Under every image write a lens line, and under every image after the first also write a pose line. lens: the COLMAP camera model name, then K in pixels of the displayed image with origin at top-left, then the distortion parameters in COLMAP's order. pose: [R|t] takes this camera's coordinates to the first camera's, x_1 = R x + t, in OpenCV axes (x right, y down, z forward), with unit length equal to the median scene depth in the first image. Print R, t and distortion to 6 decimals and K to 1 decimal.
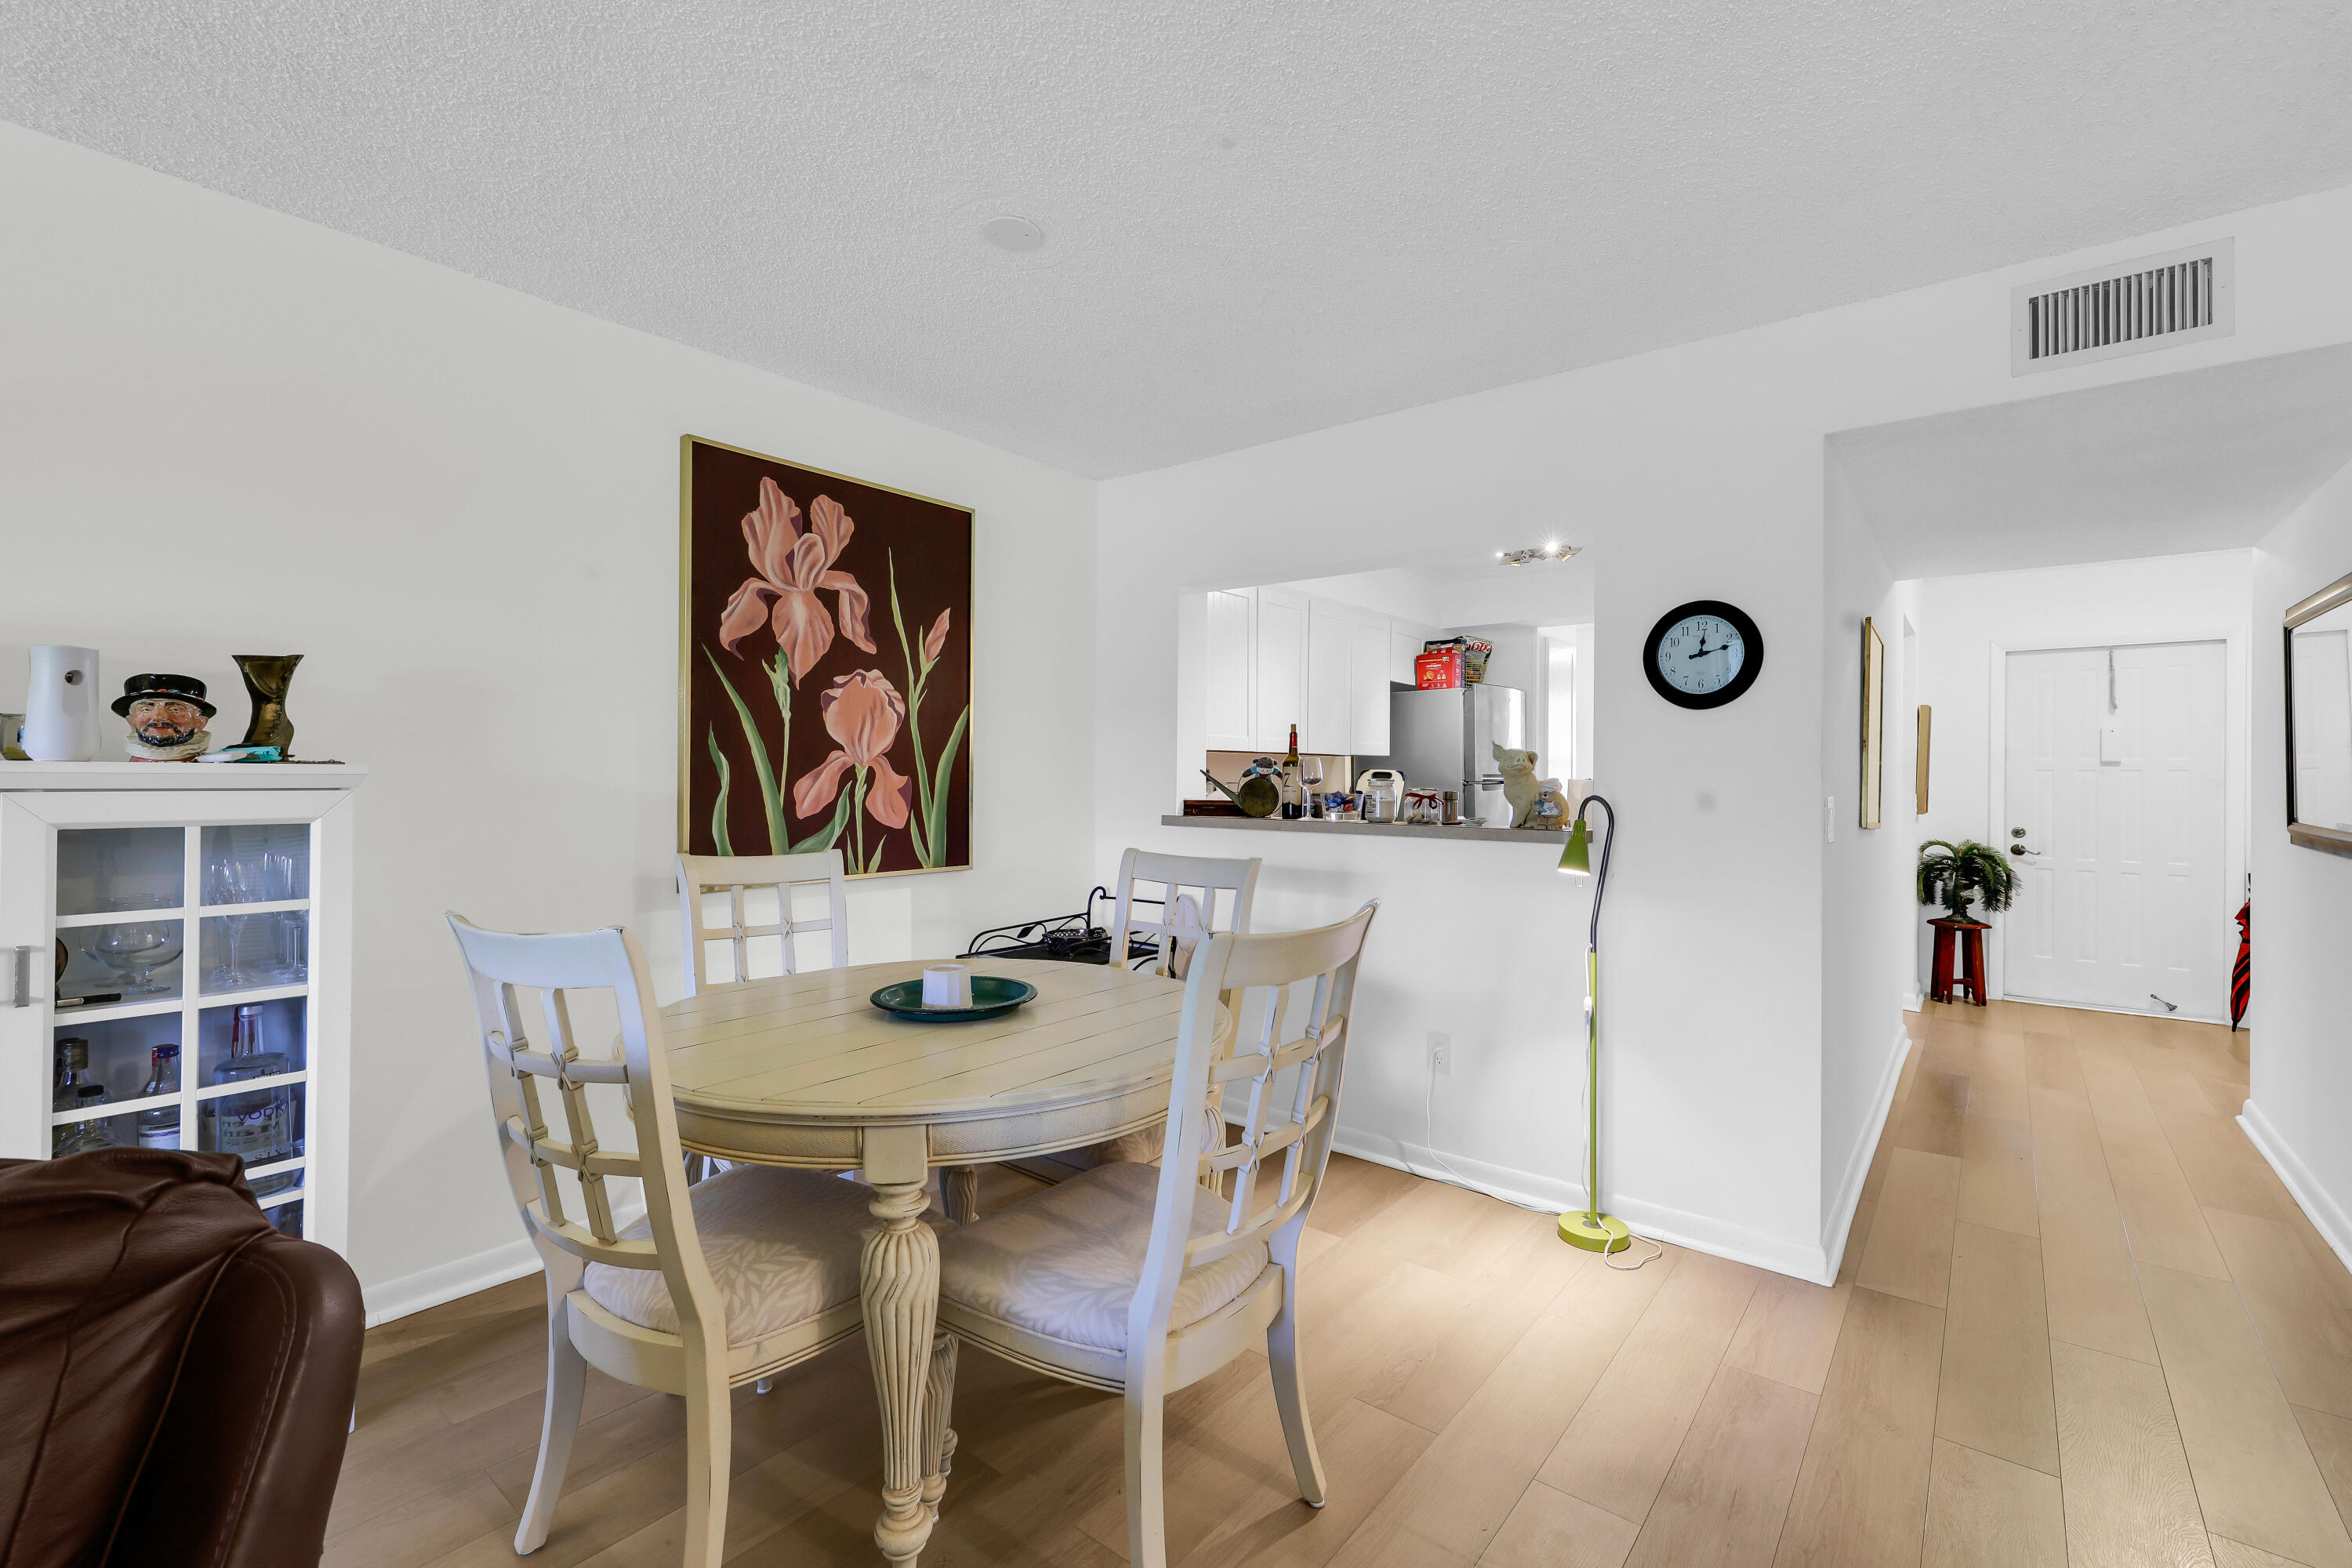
lens RADIAL K [[1030.9, 0, 1140.3], [0, 1030.9, 770.9], [0, 0, 1]] dist [0.001692, 0.000491]
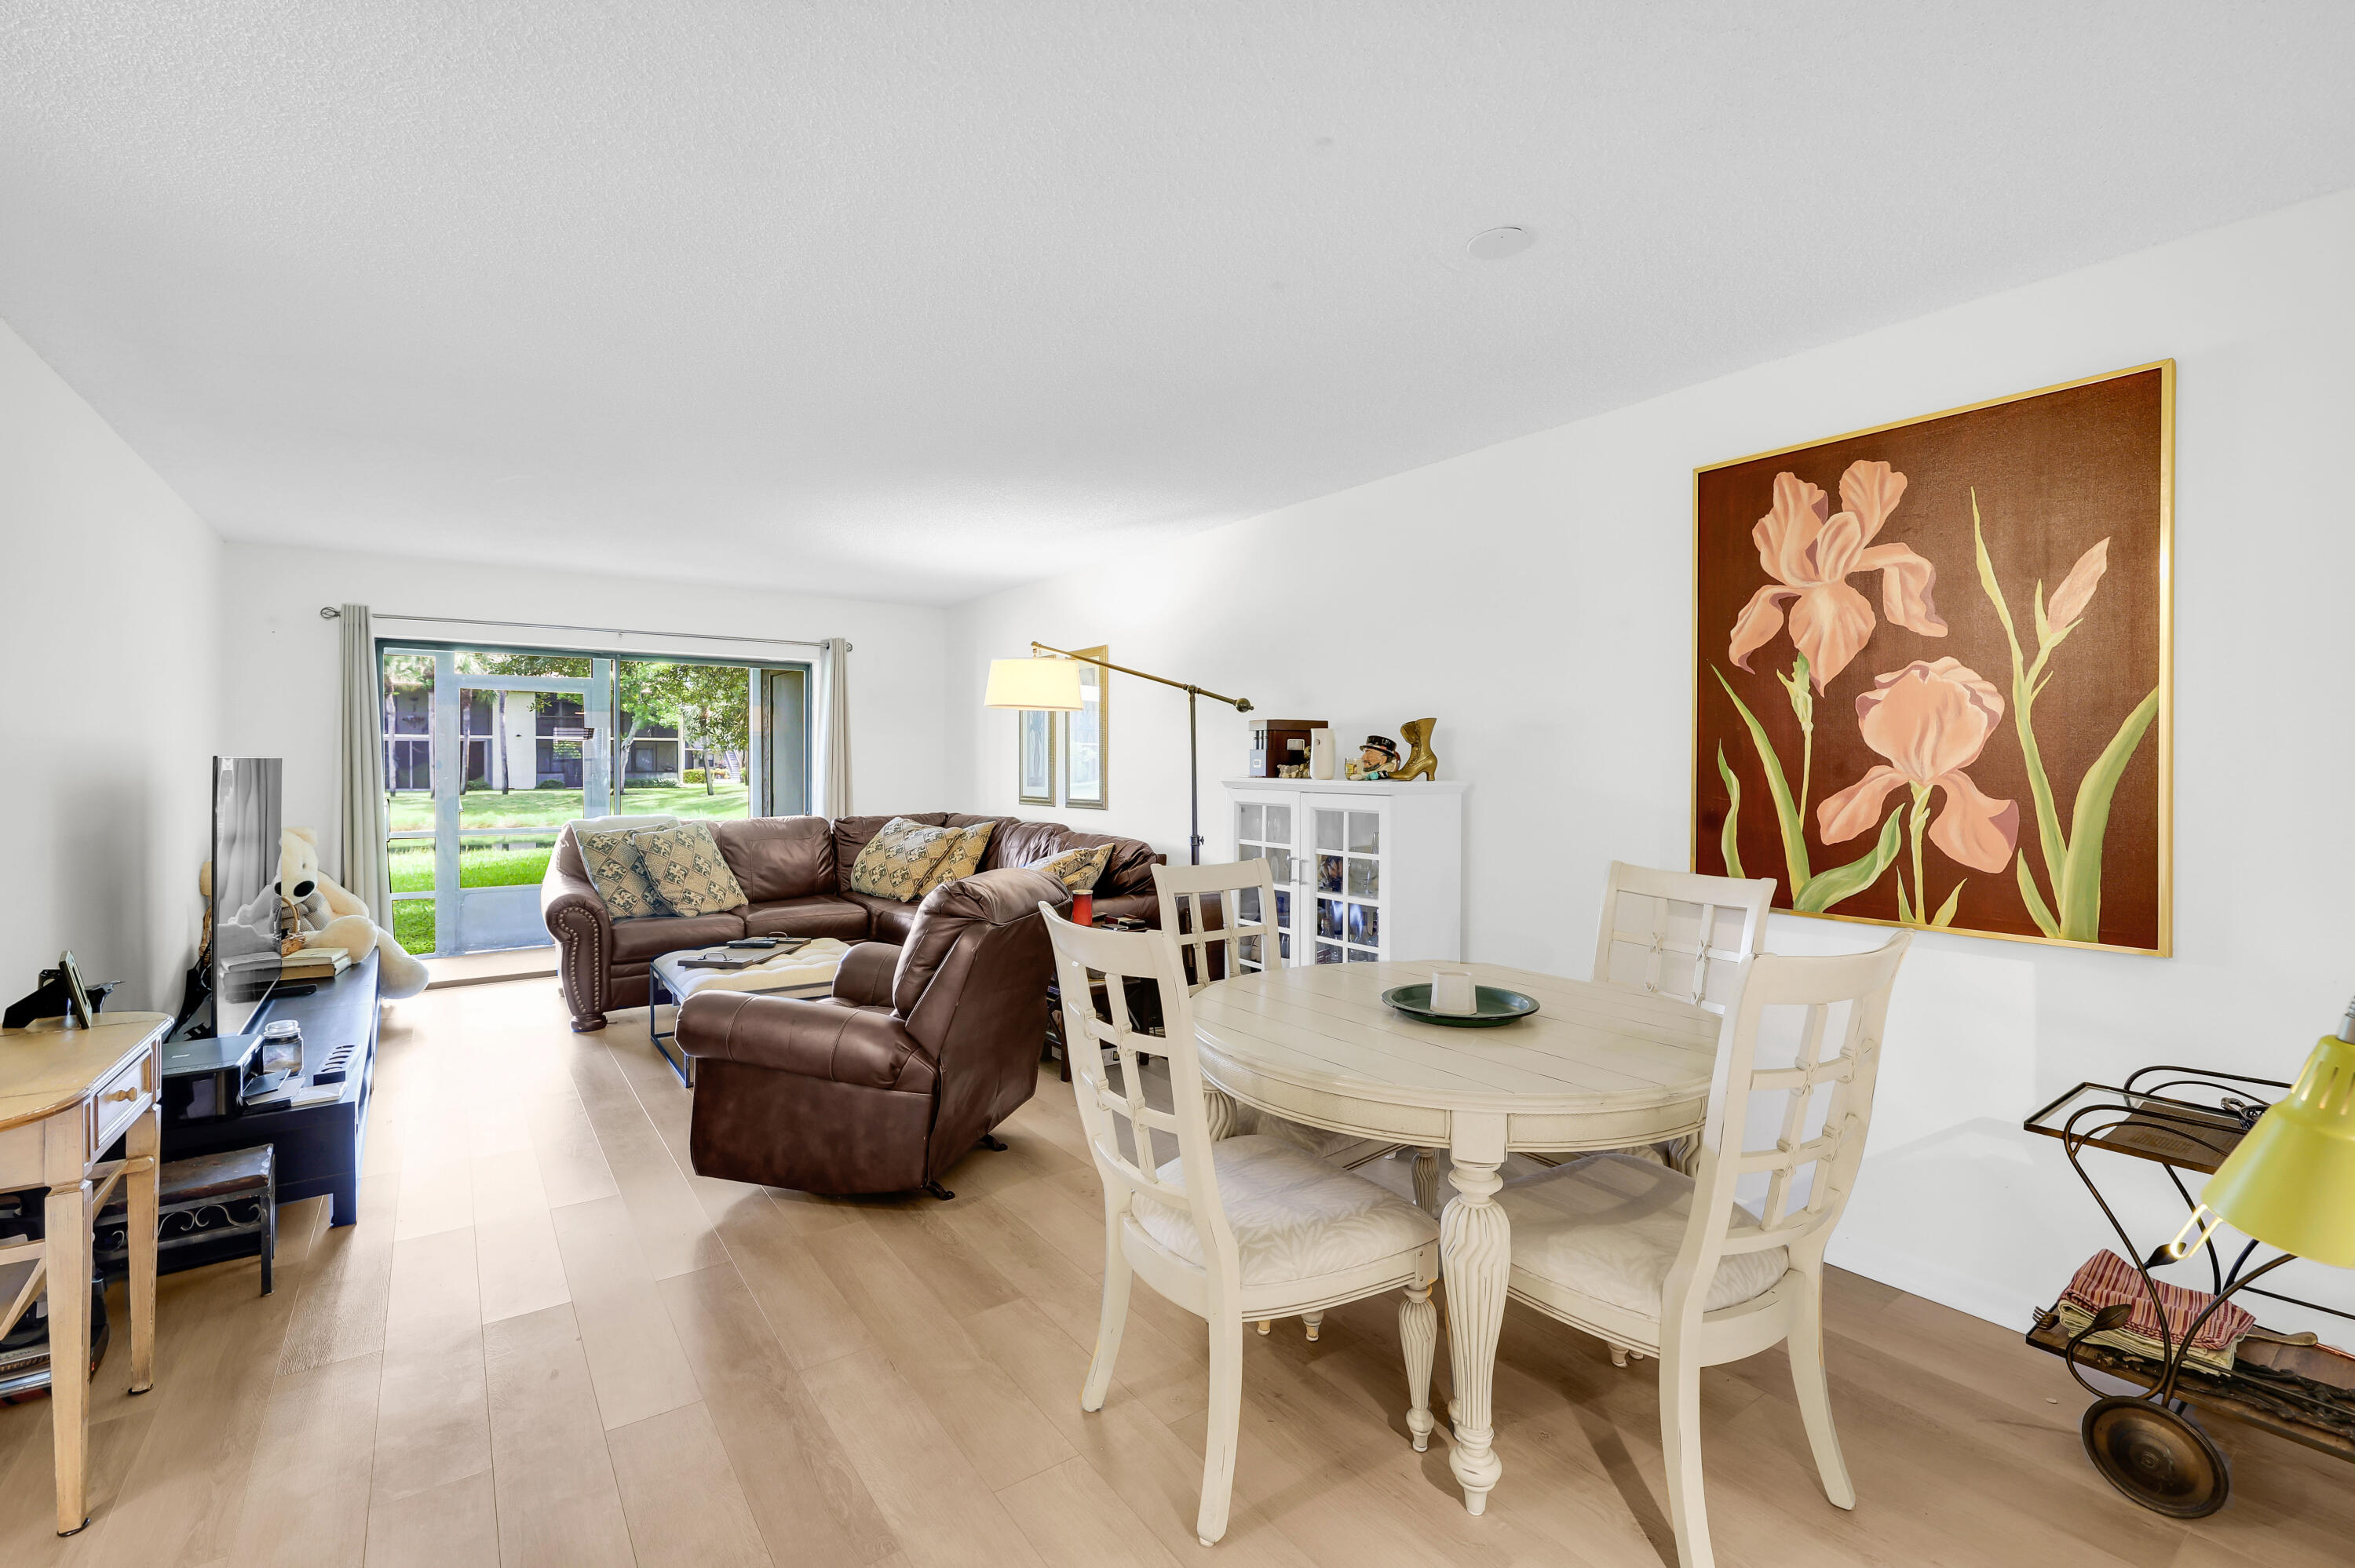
lens RADIAL K [[1057.5, 0, 1172.4], [0, 1057.5, 780.2], [0, 0, 1]] dist [0.010973, 0.000106]
pose [[-0.248176, 0.001975, -0.968713, 0.690150], [-0.006762, 0.999970, 0.003771, -0.007973], [0.968691, 0.007486, -0.248155, 0.698826]]
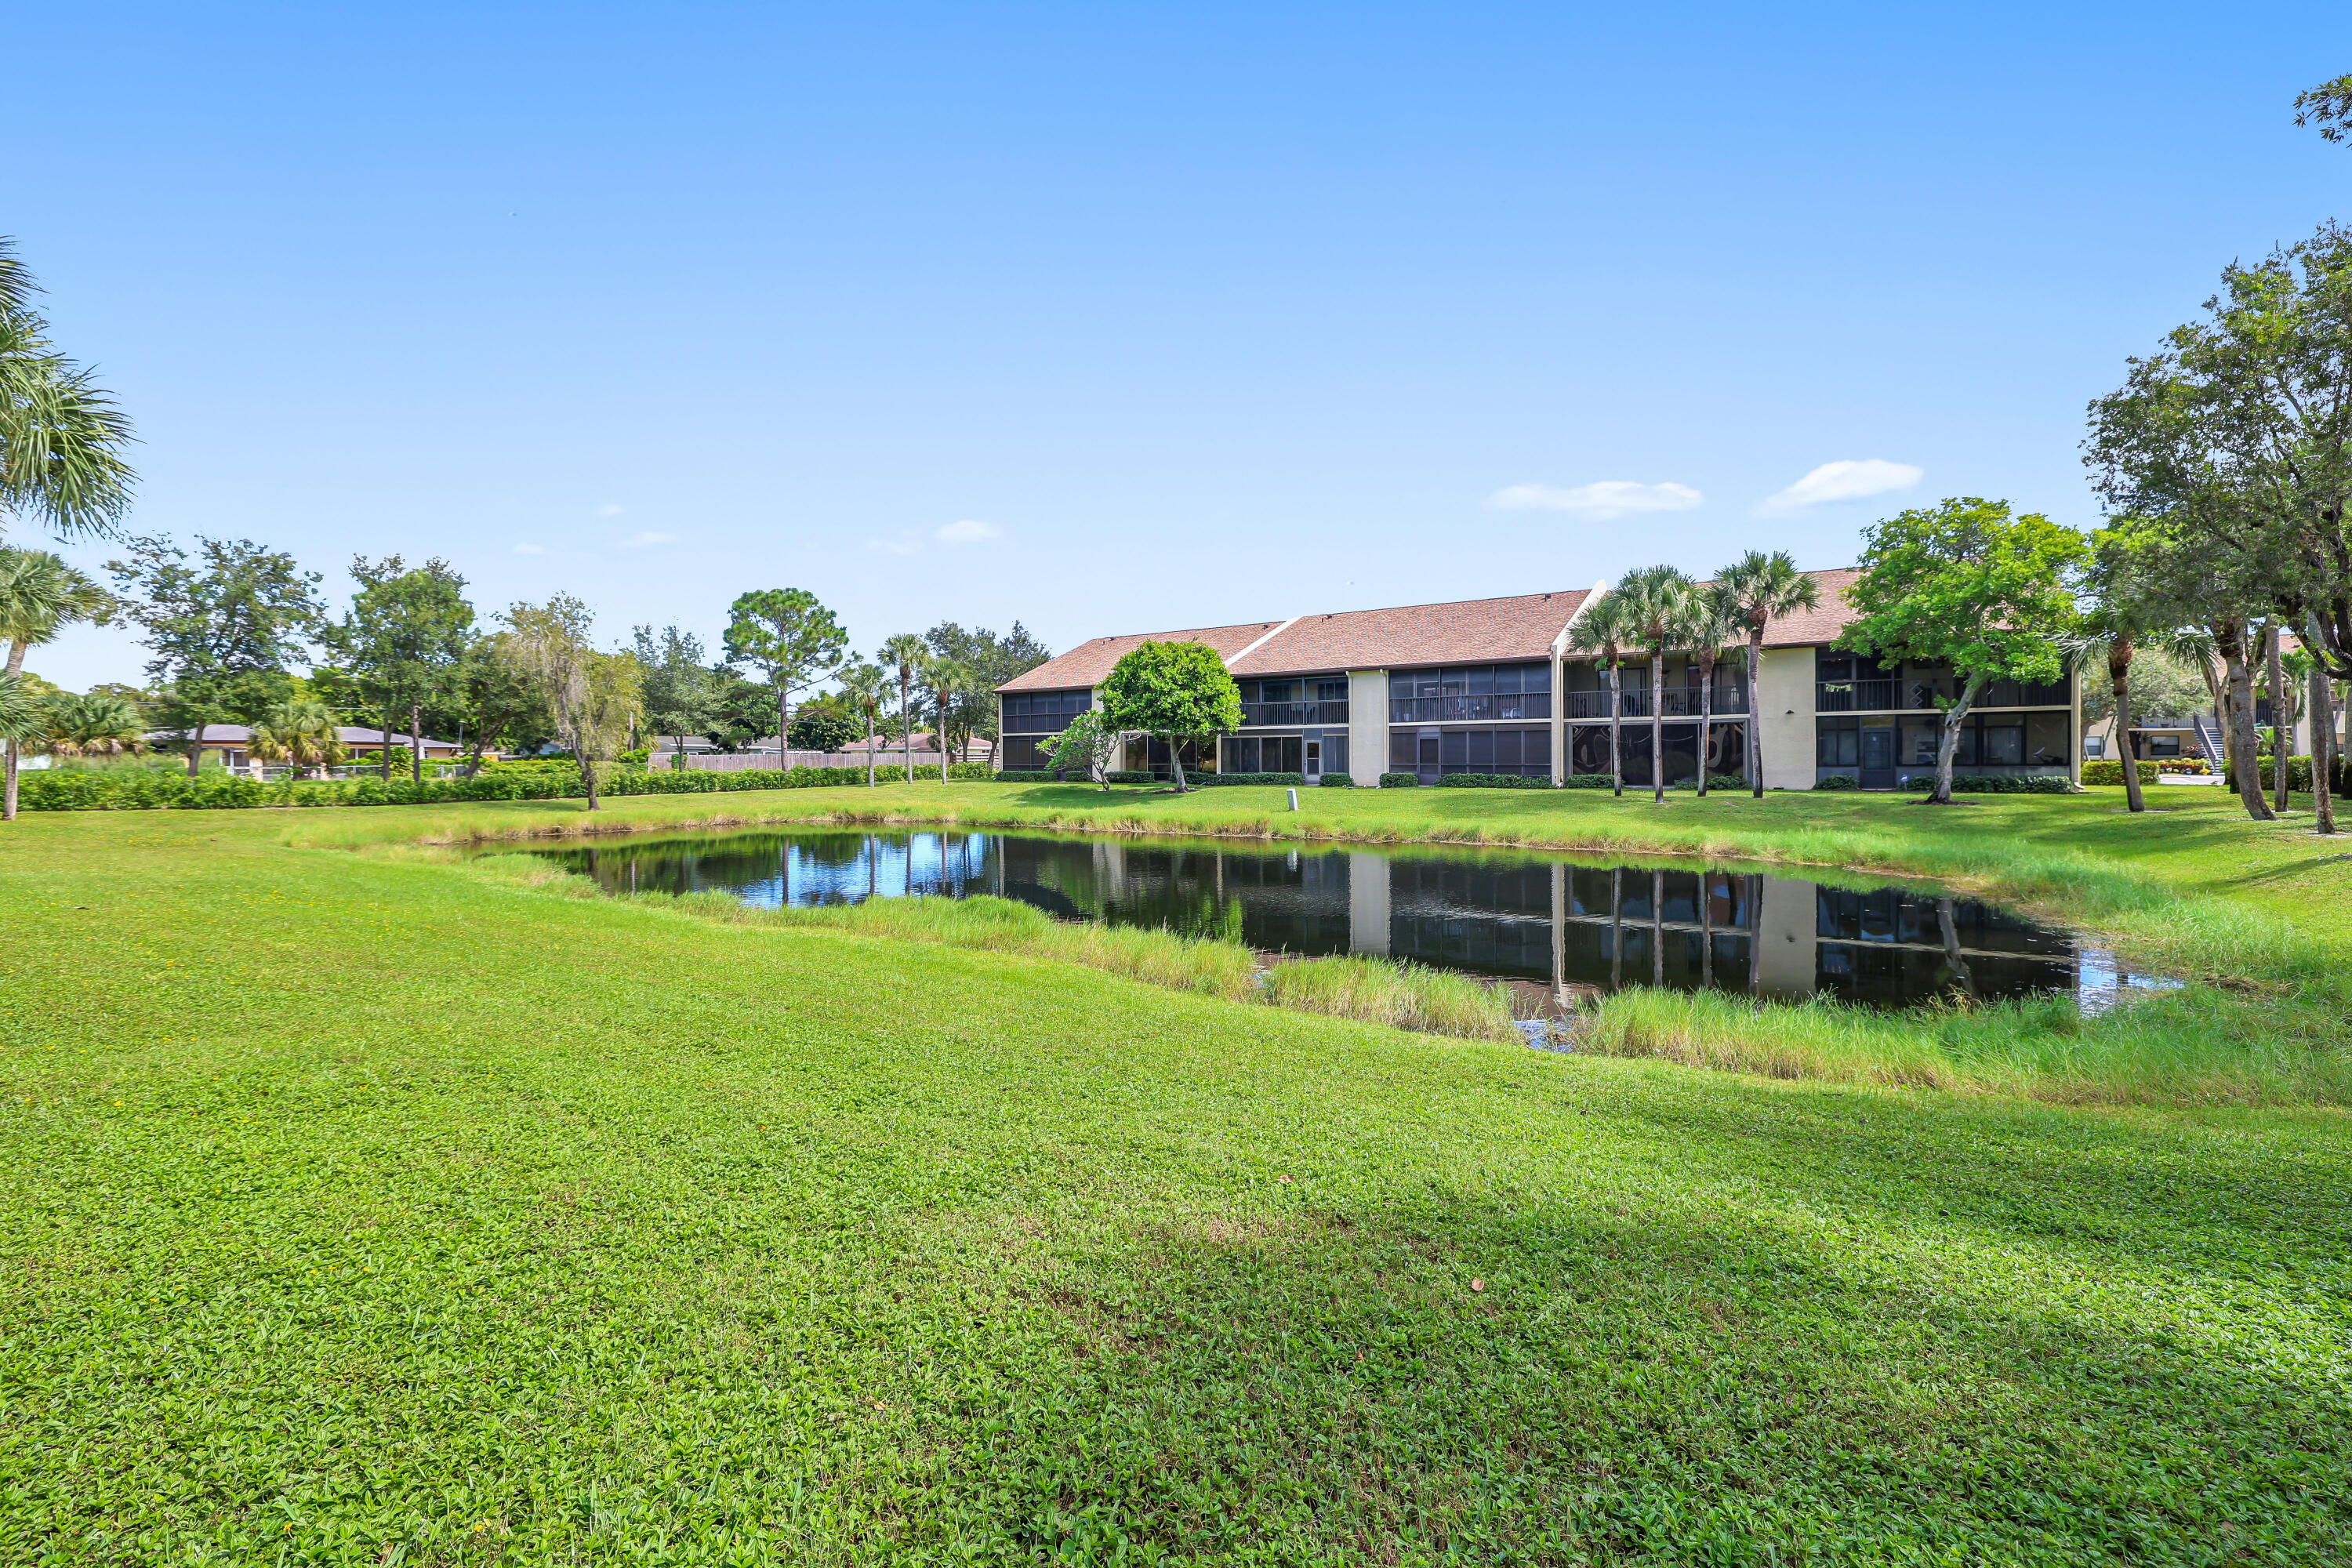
lens RADIAL K [[989.6, 0, 1161.8], [0, 989.6, 769.6], [0, 0, 1]] dist [0.000886, -0.000696]
pose [[-0.995203, 0.000420, -0.097826, -4.255235], [-0.001293, 0.999847, 0.017447, -0.111384], [0.097818, 0.017490, -0.995051, -2.727414]]
